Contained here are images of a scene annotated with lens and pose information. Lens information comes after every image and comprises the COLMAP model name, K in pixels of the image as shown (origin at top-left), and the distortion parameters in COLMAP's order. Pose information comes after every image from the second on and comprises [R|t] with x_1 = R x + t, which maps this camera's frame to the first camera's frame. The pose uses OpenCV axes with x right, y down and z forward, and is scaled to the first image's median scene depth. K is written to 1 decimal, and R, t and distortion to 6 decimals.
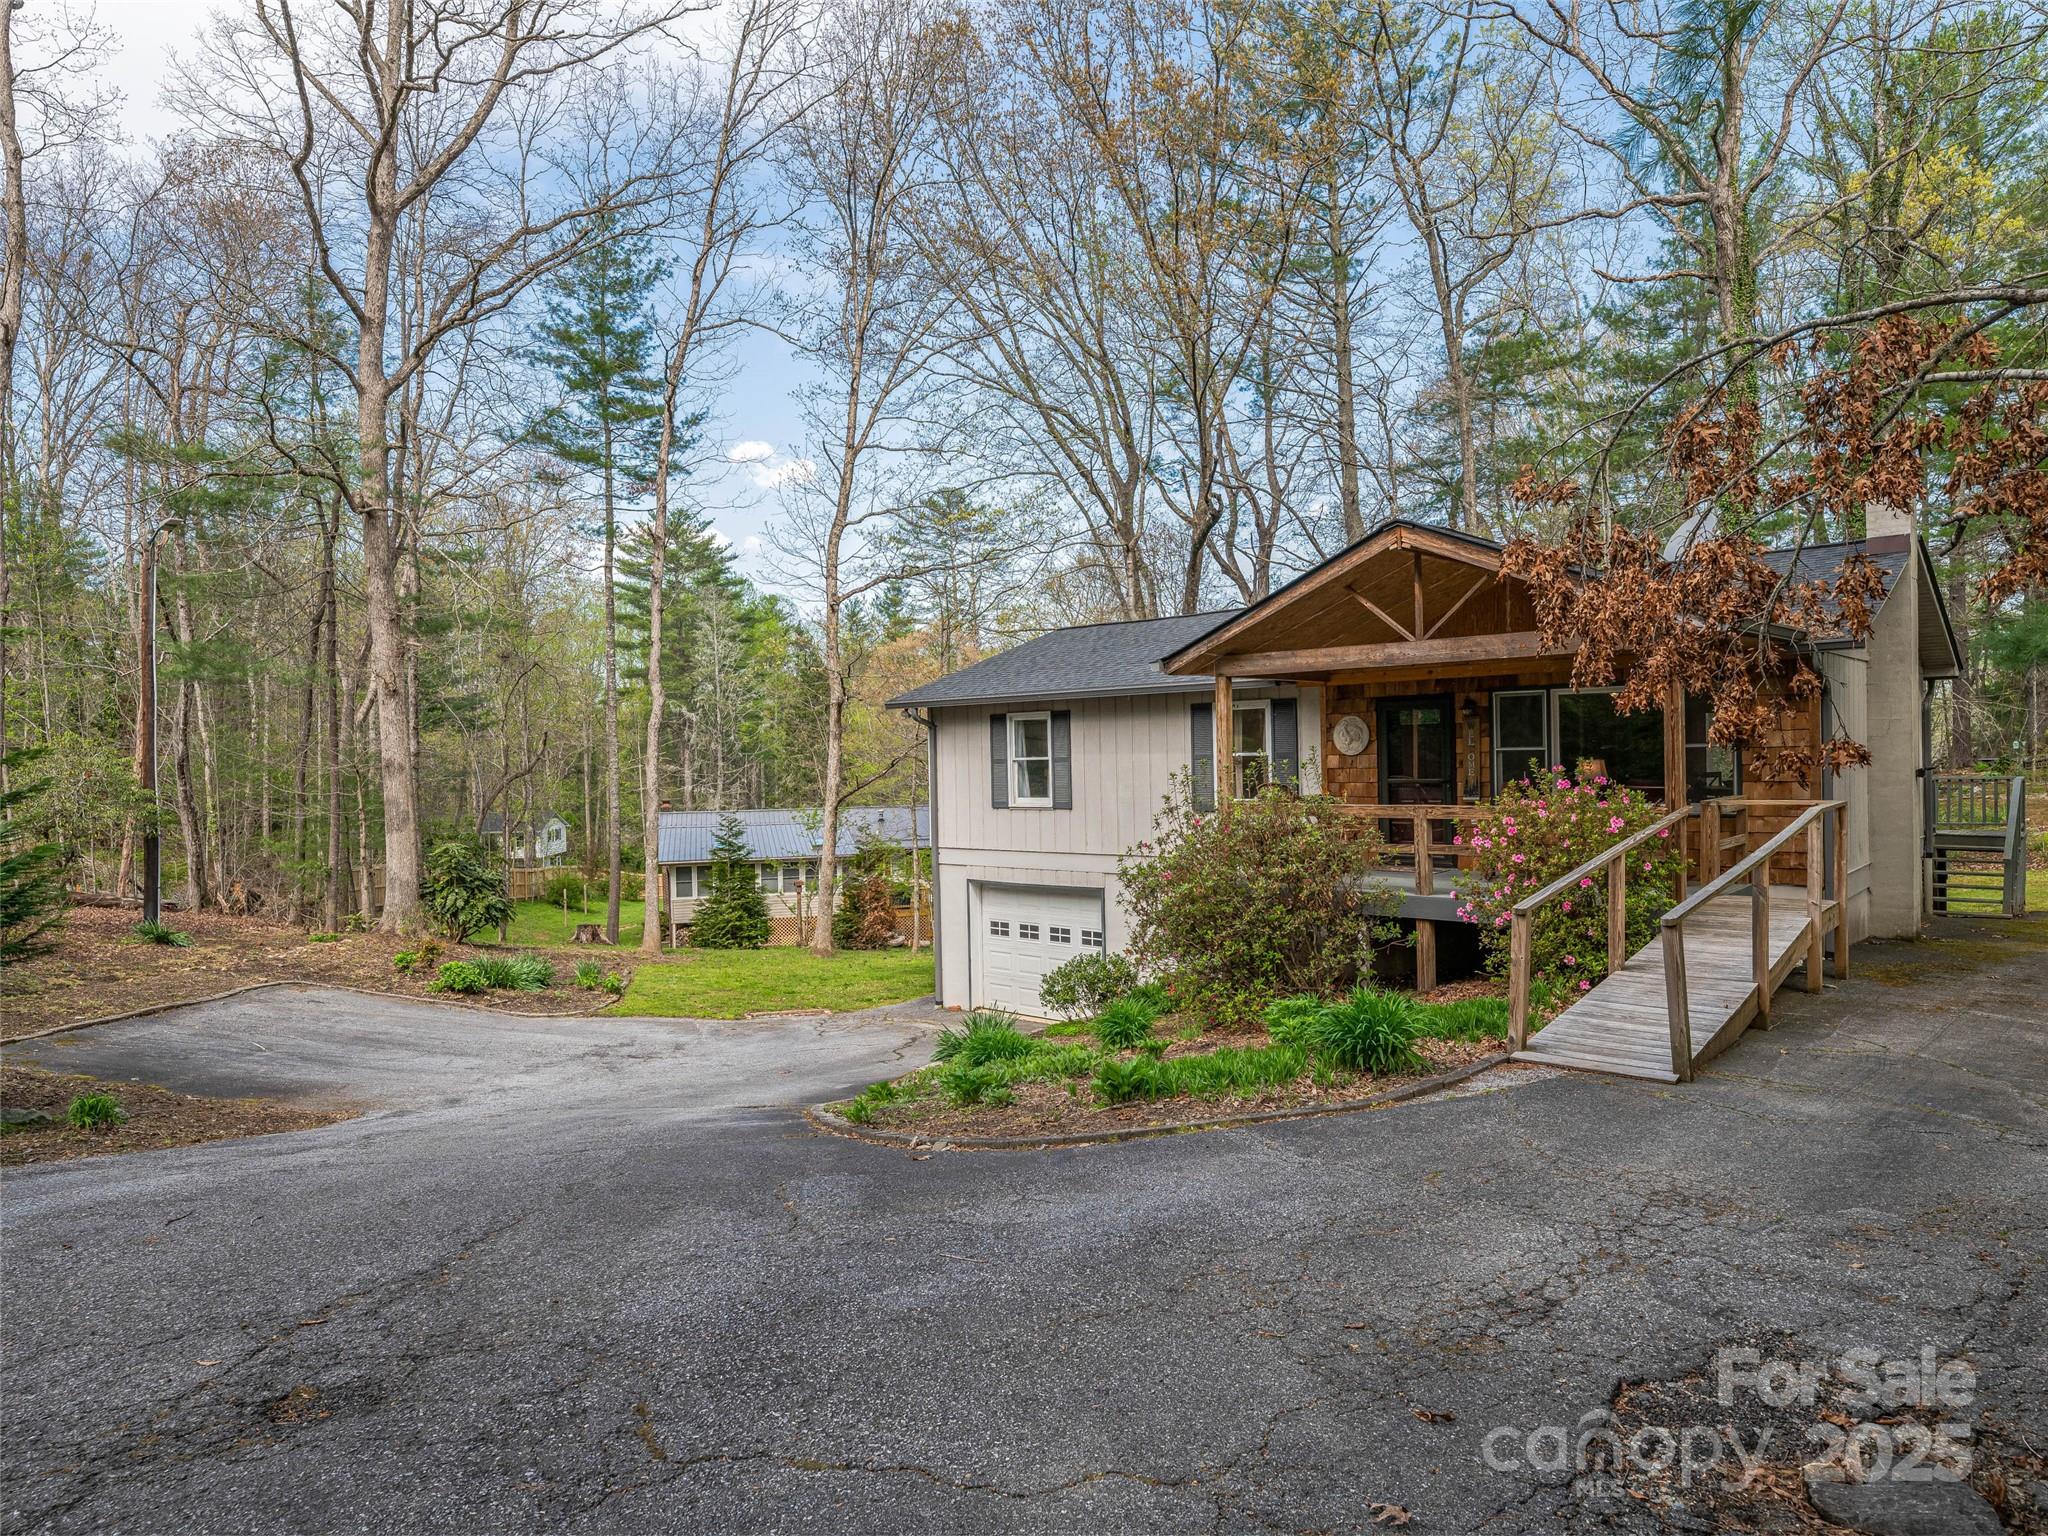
lens RADIAL K [[1399.1, 0, 1024.0], [0, 1399.1, 768.0], [0, 0, 1]] dist [-0.023990, -0.000764]
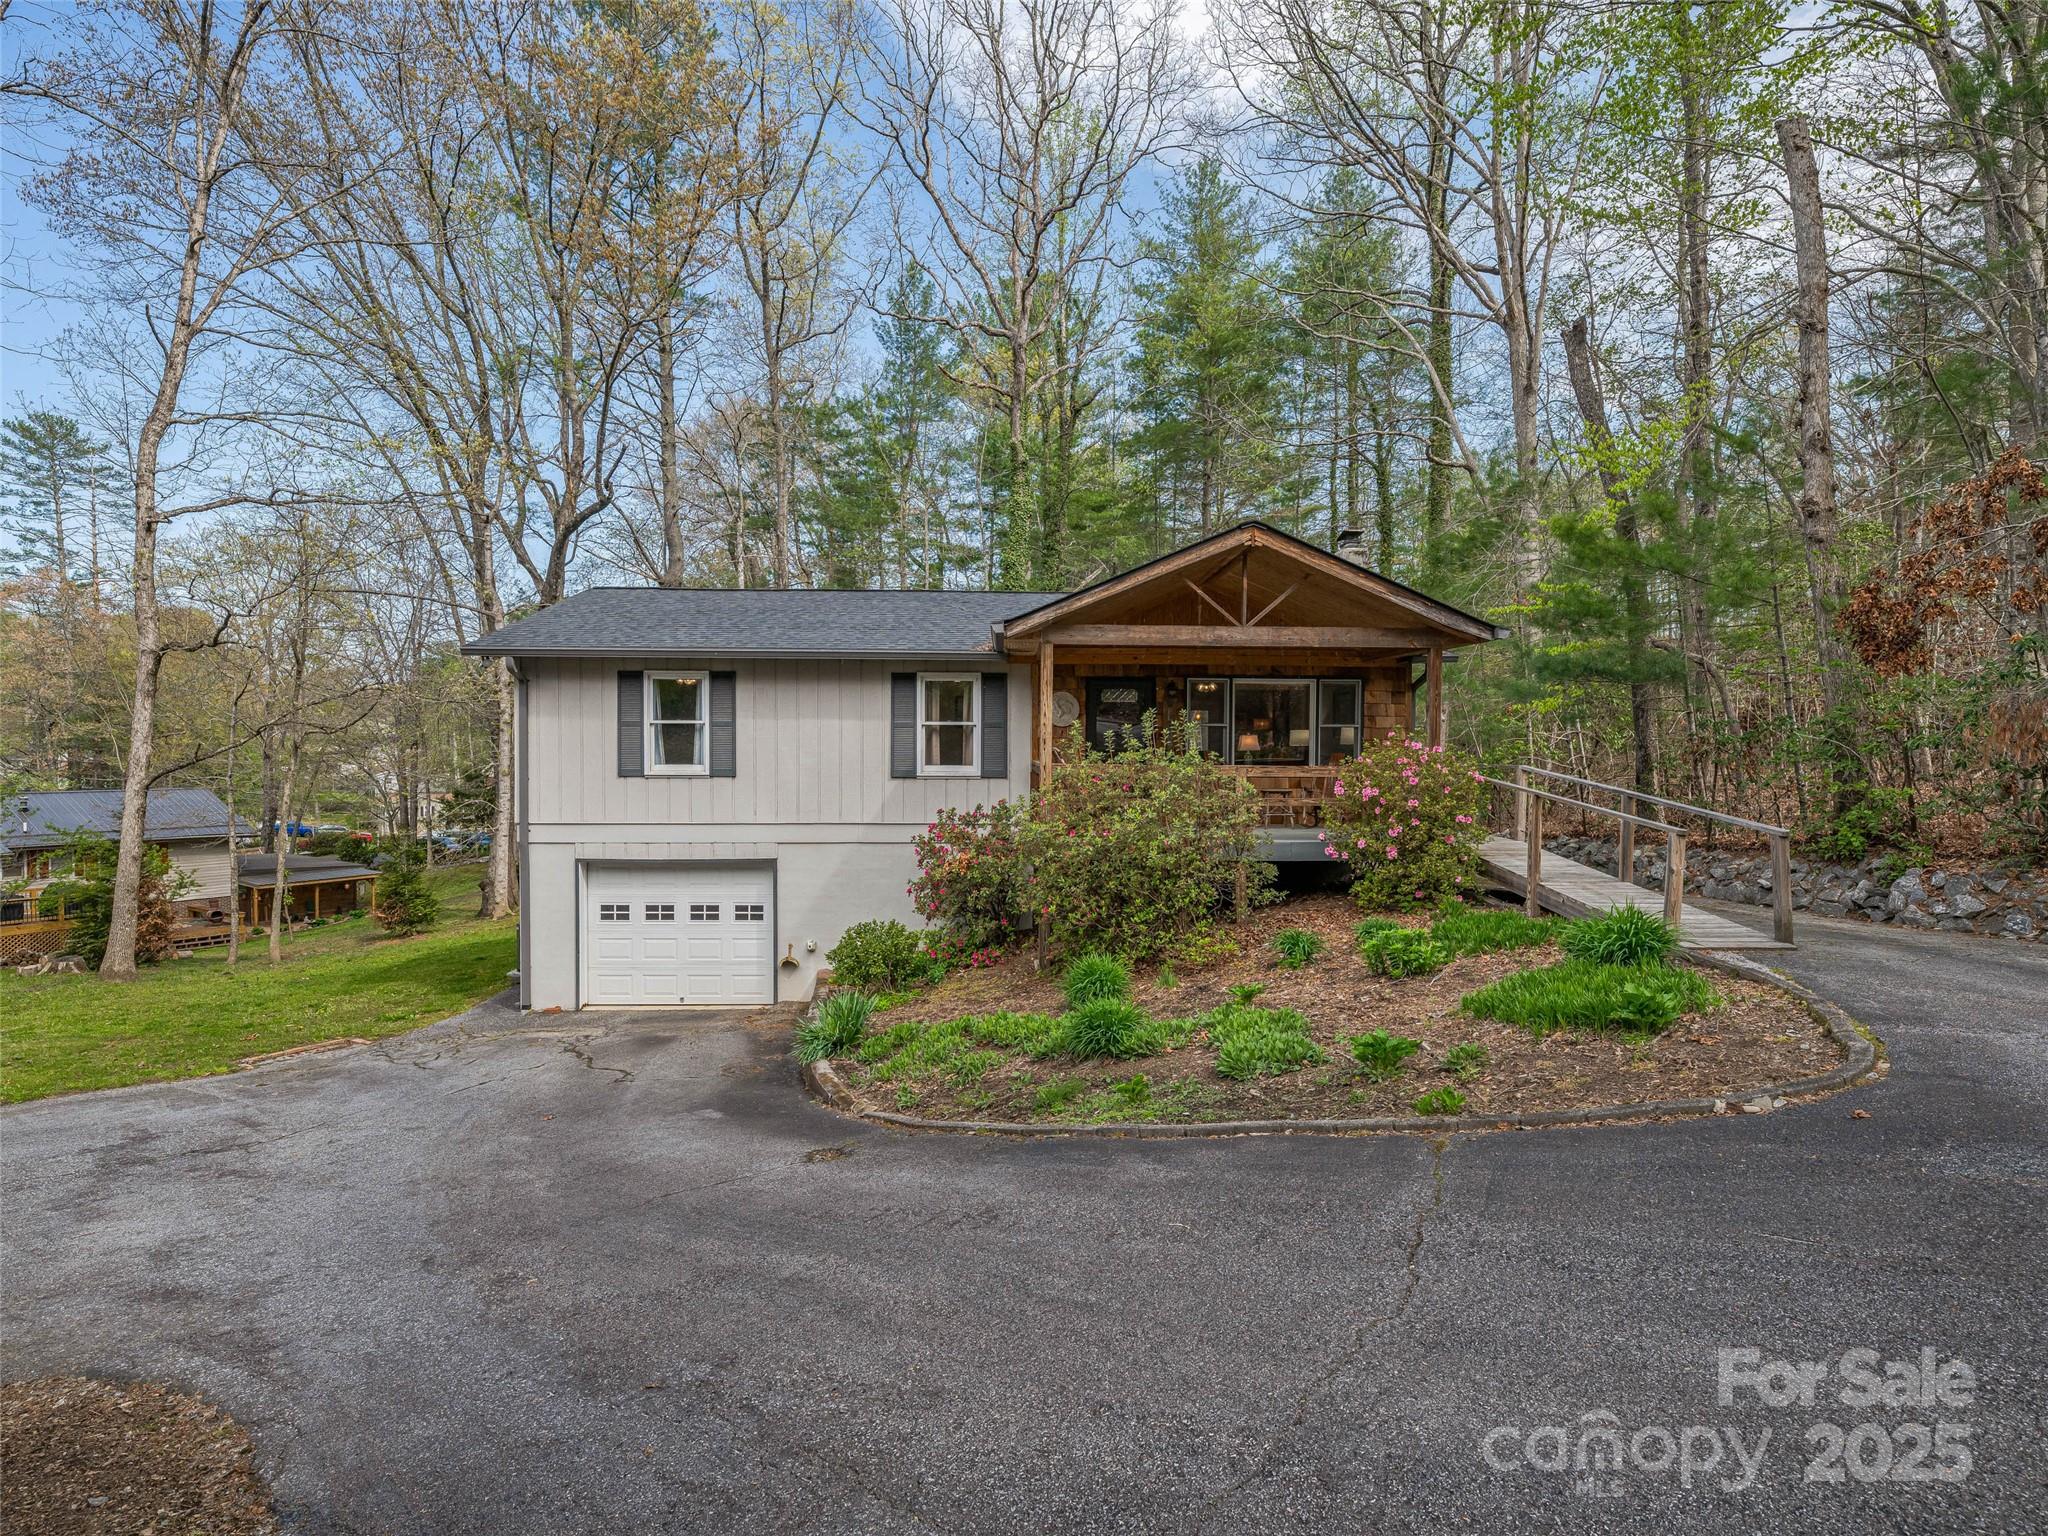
lens RADIAL K [[1000.1, 0, 1024.0], [0, 1000.1, 768.0], [0, 0, 1]] dist [-0.004406, -0.000769]
pose [[0.688394, -0.006466, 0.725308, -0.307311], [-0.012036, 0.999721, 0.020335, 0.006910], [-0.725237, -0.022728, 0.688124, 0.385173]]
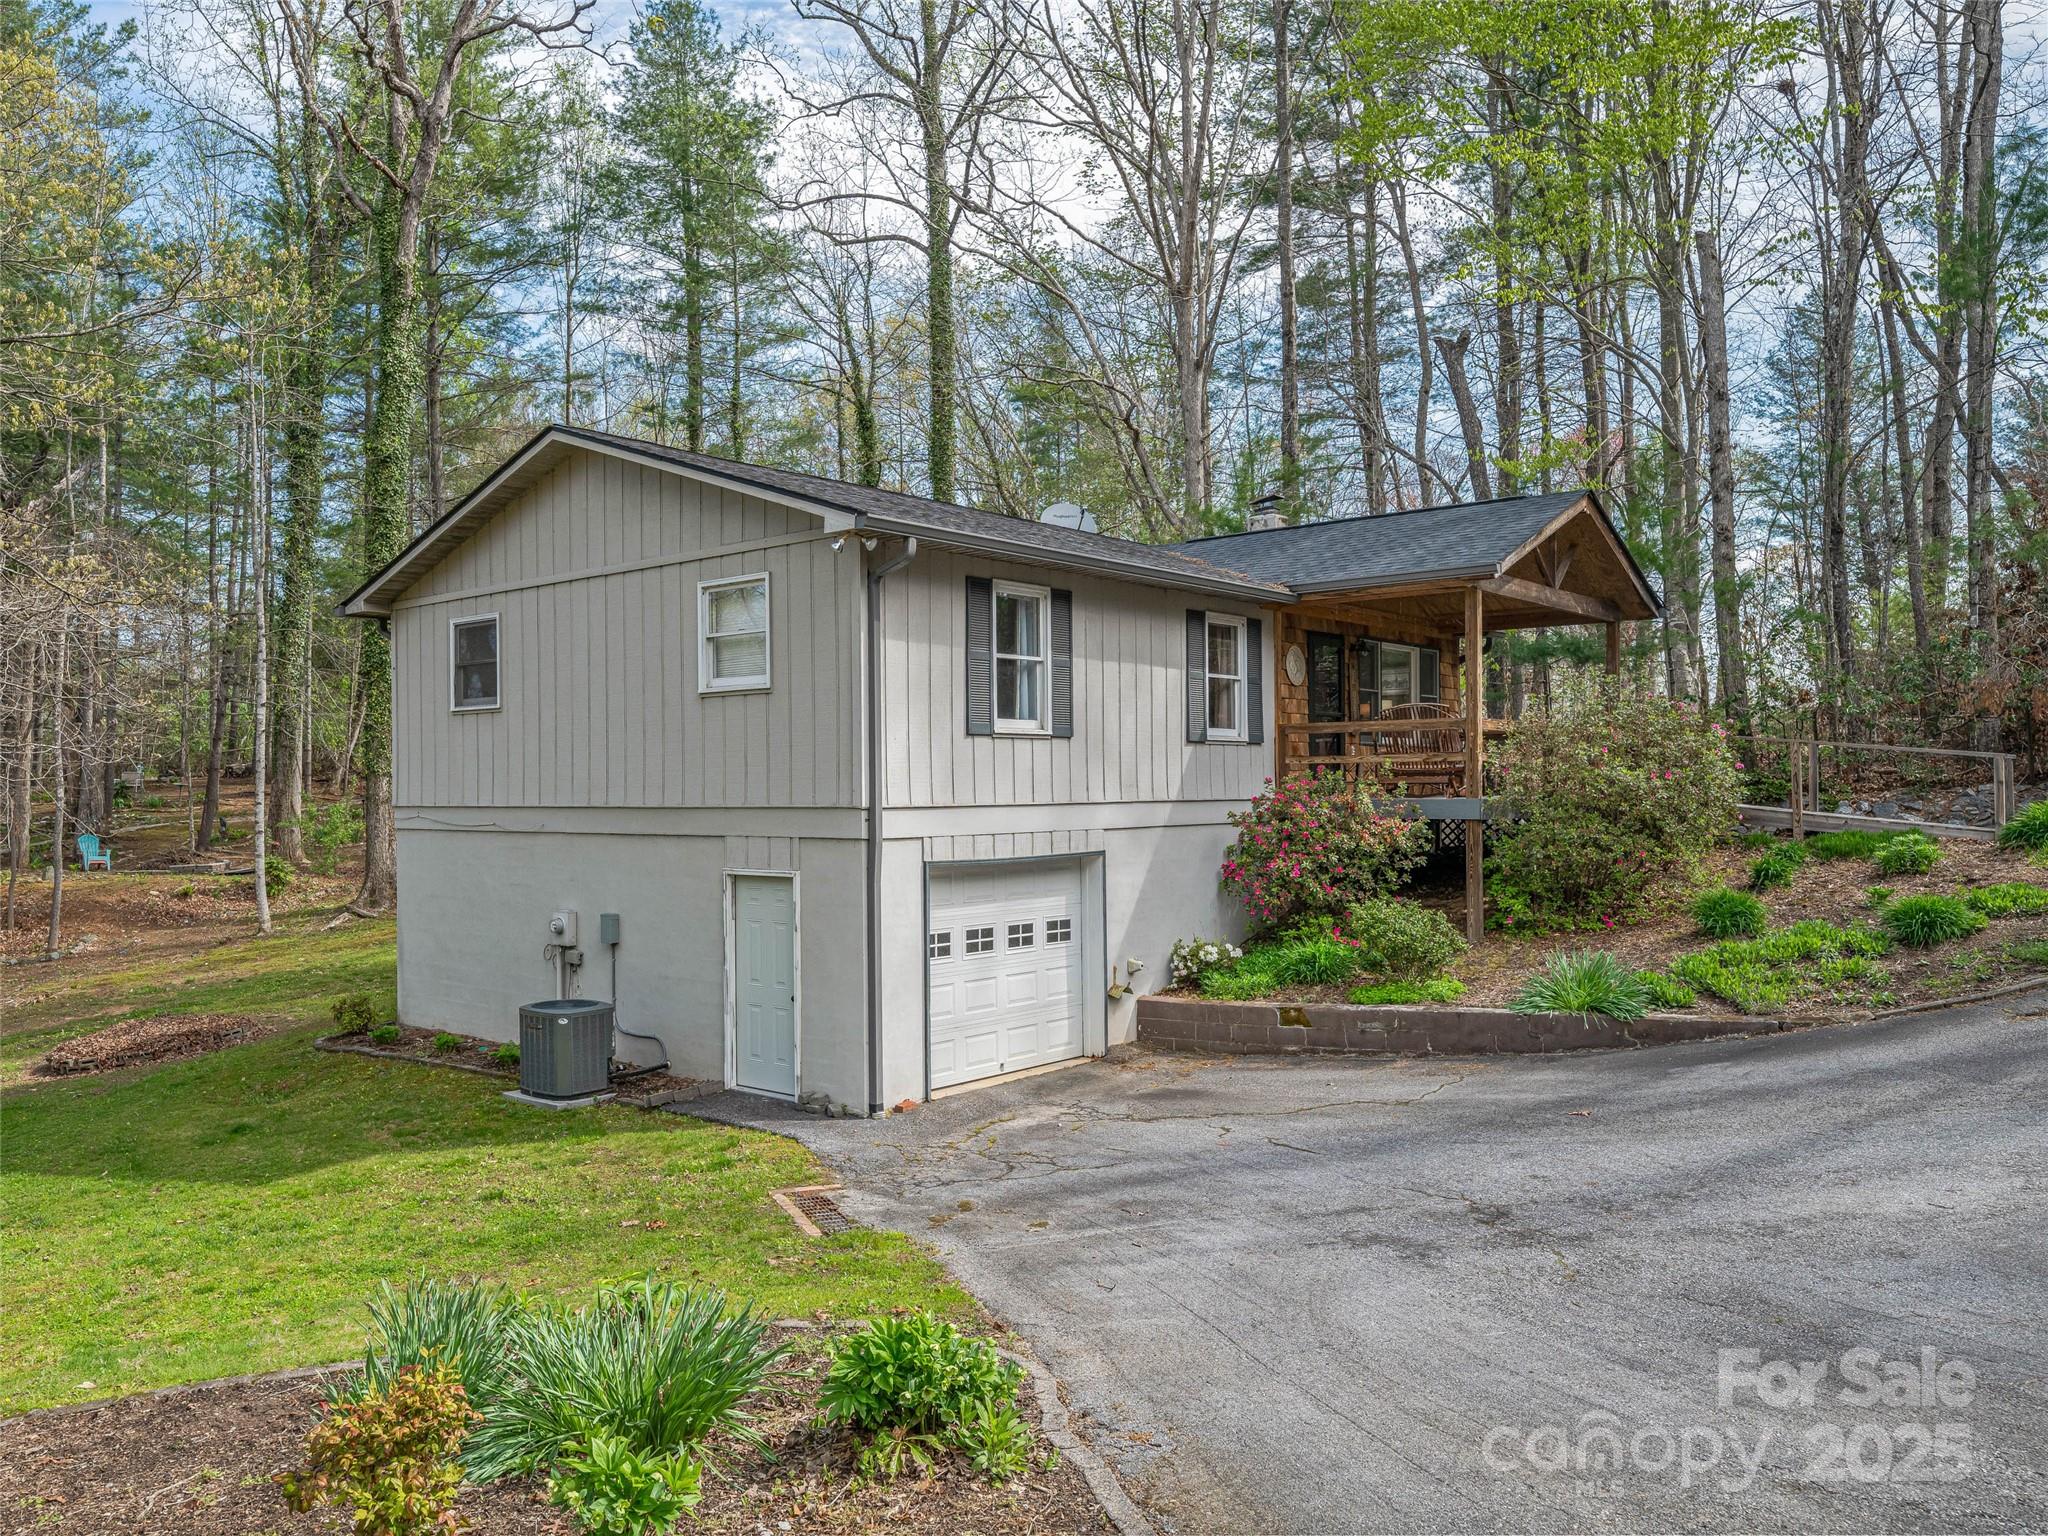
lens RADIAL K [[1468.4, 0, 1024.0], [0, 1468.4, 768.0], [0, 0, 1]] dist [-0.000152, -0.000056]
pose [[-0.044512, 0.008229, 0.998975, -0.642077], [-0.005991, 0.999946, -0.008504, 0.047822], [-0.998991, -0.006363, -0.044461, 1.018420]]
